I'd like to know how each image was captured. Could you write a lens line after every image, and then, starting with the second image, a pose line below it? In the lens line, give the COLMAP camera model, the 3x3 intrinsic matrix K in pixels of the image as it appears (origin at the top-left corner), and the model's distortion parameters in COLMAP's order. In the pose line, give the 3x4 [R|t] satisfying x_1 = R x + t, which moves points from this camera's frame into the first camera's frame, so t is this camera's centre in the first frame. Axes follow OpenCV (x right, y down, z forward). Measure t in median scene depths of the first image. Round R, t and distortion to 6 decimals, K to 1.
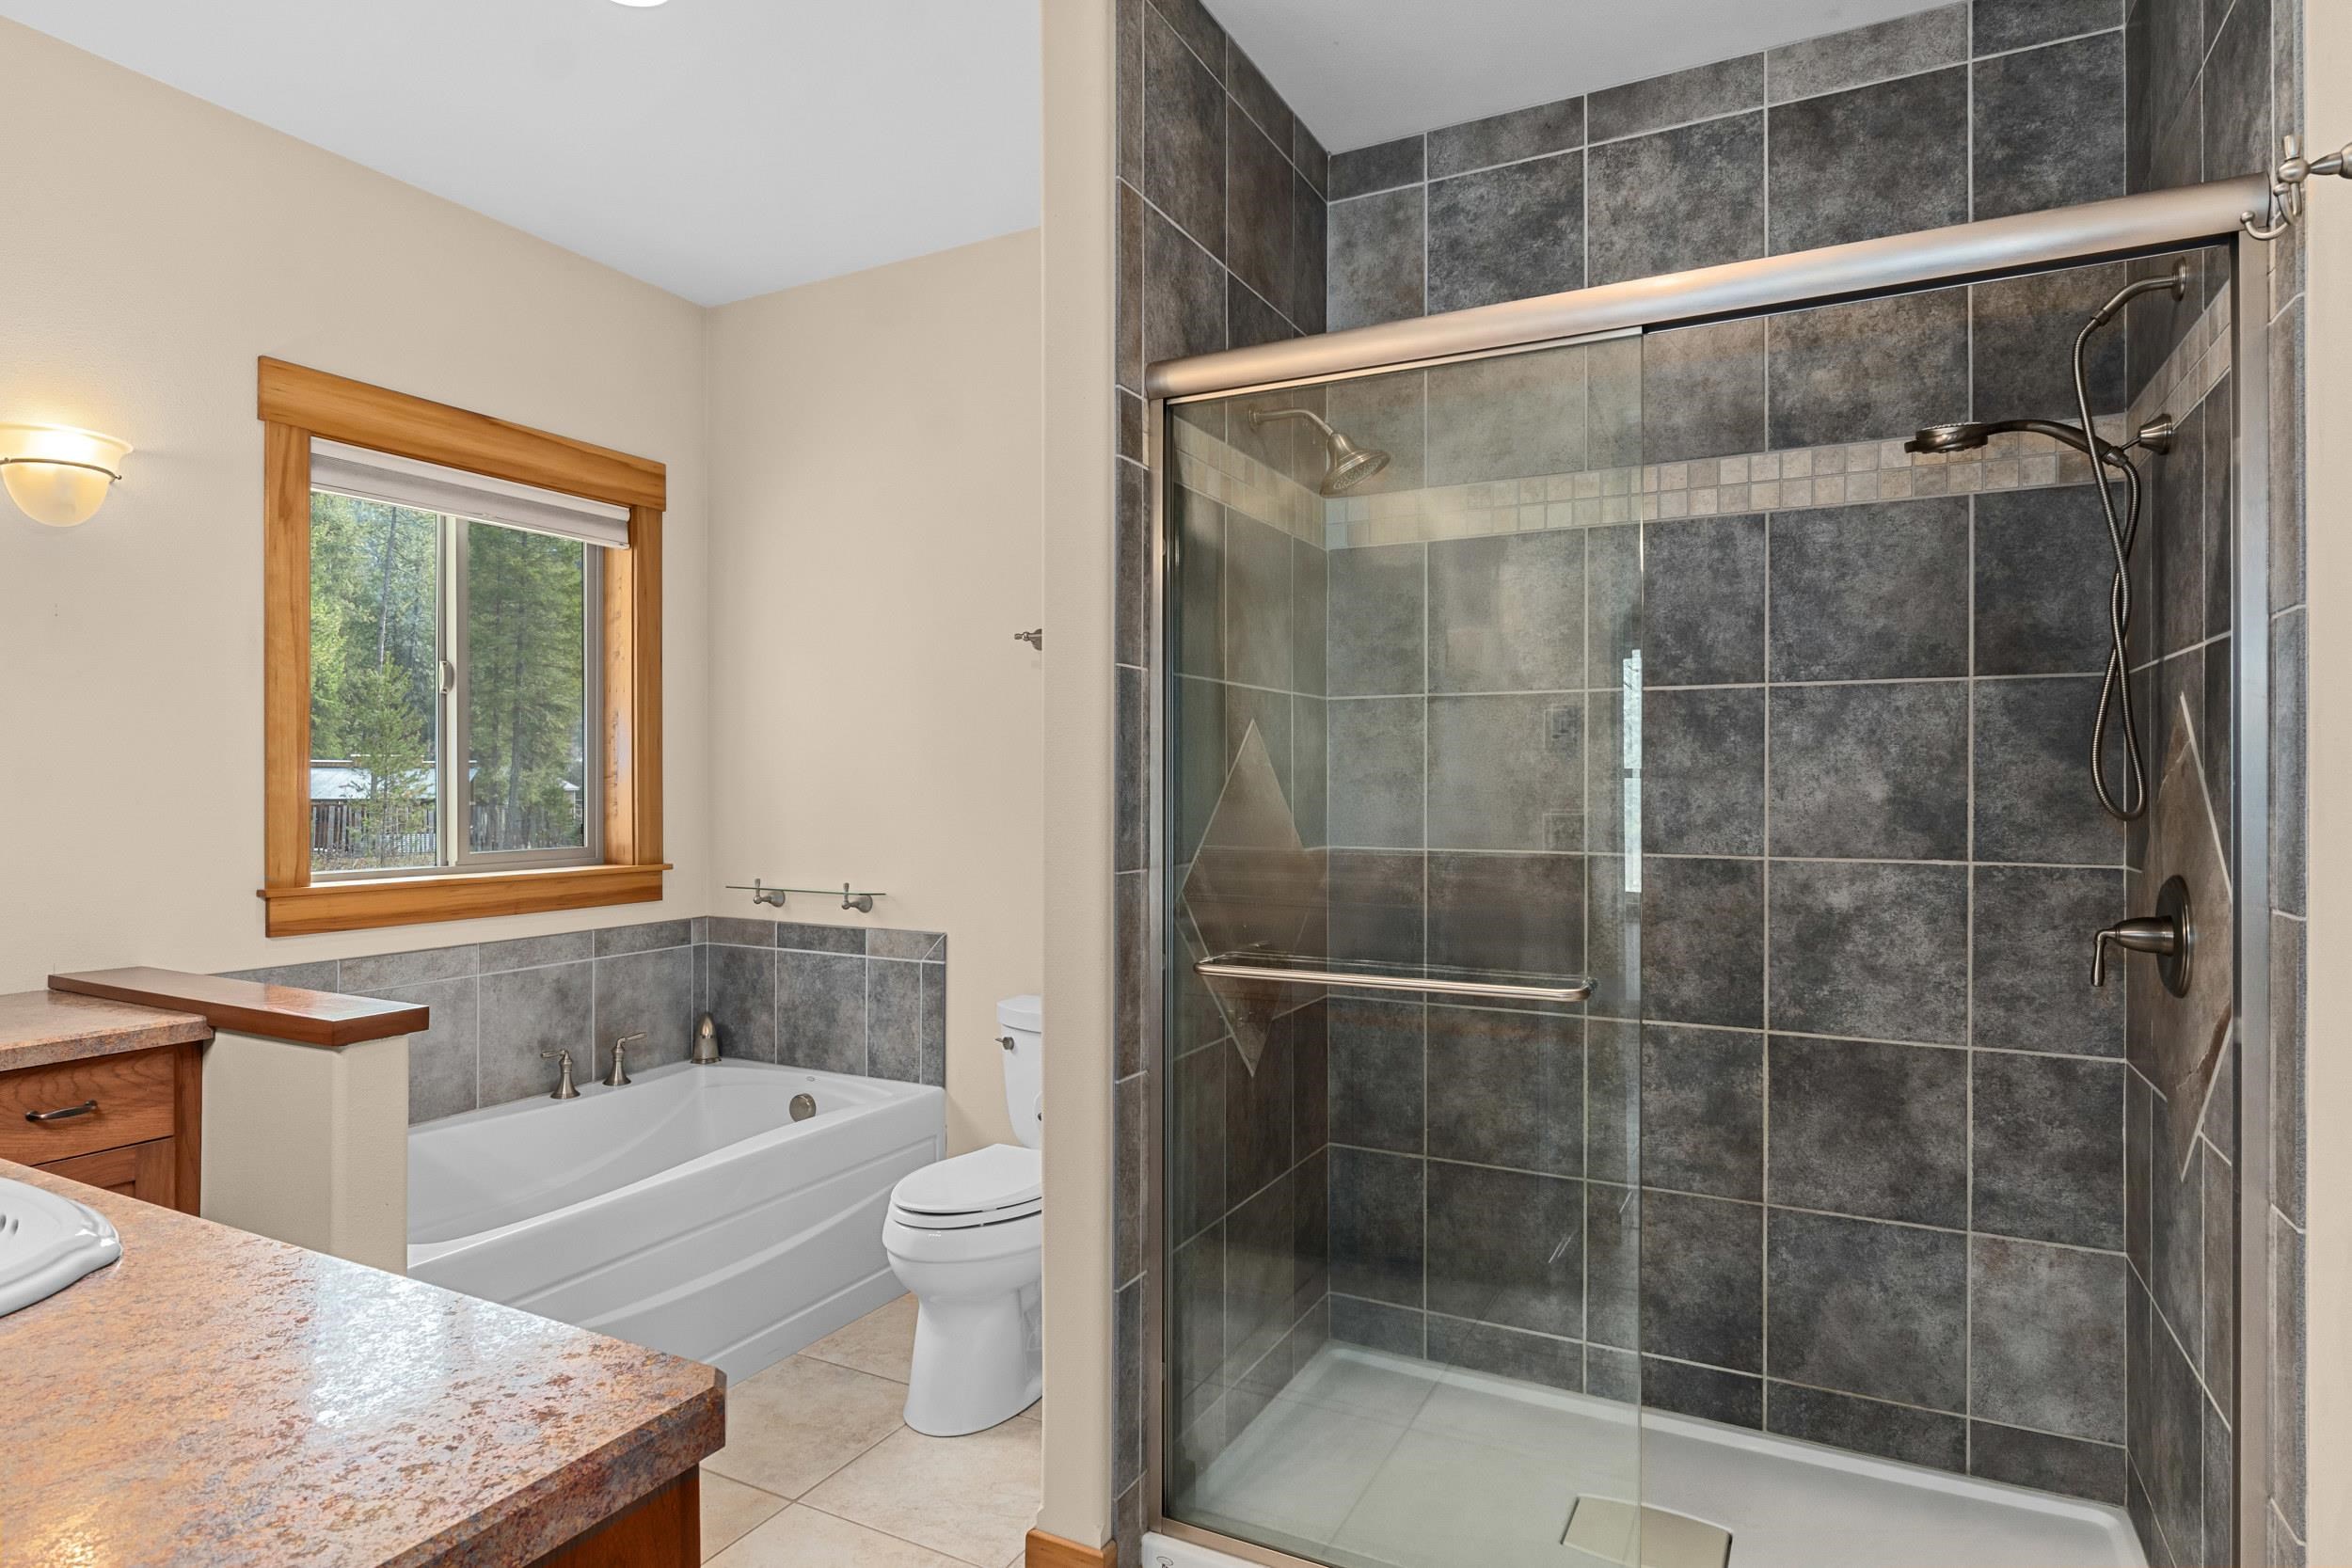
lens RADIAL K [[1345.2, 0, 1160.0], [0, 1345.2, 783.3], [0, 0, 1]] dist [0.024829, -0.003555]
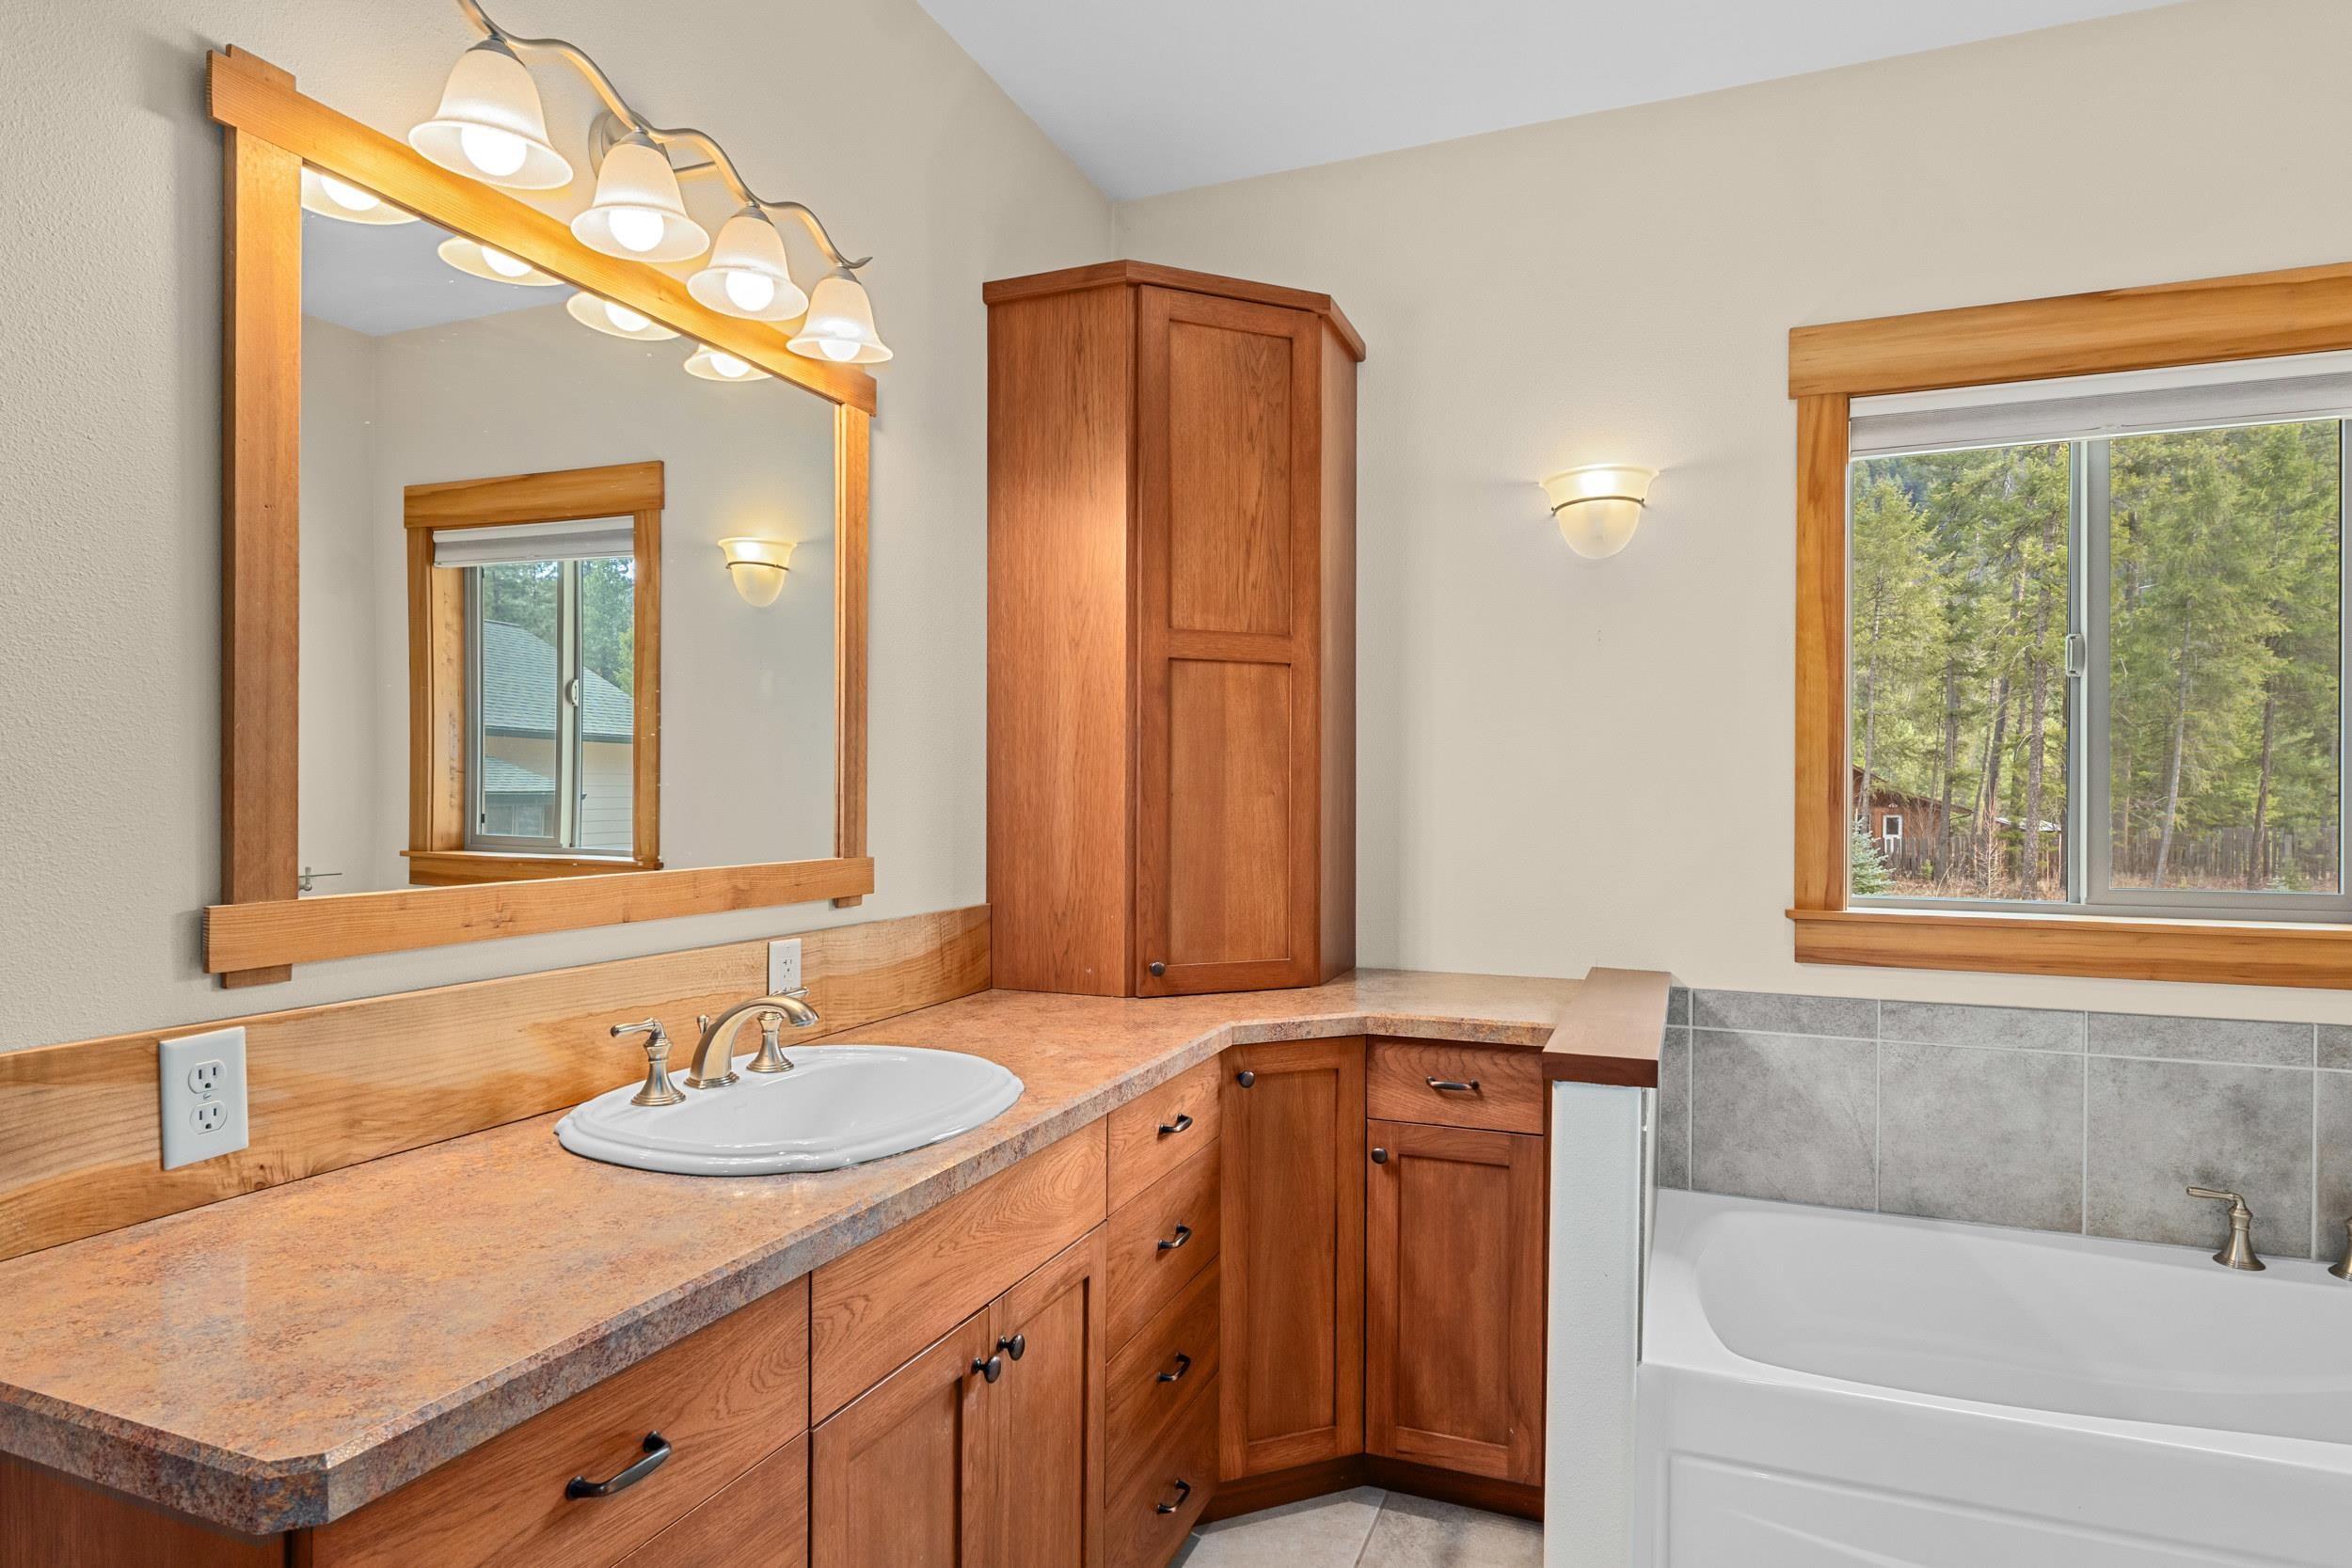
lens RADIAL K [[1345.2, 0, 1161.0], [0, 1345.2, 793.7], [0, 0, 1]] dist [0.024829, -0.003555]
pose [[0.093721, 0.008285, -0.995564, 0.208120], [0.000546, 0.999965, 0.008373, -0.007757], [0.995598, -0.001329, 0.093713, 0.473405]]
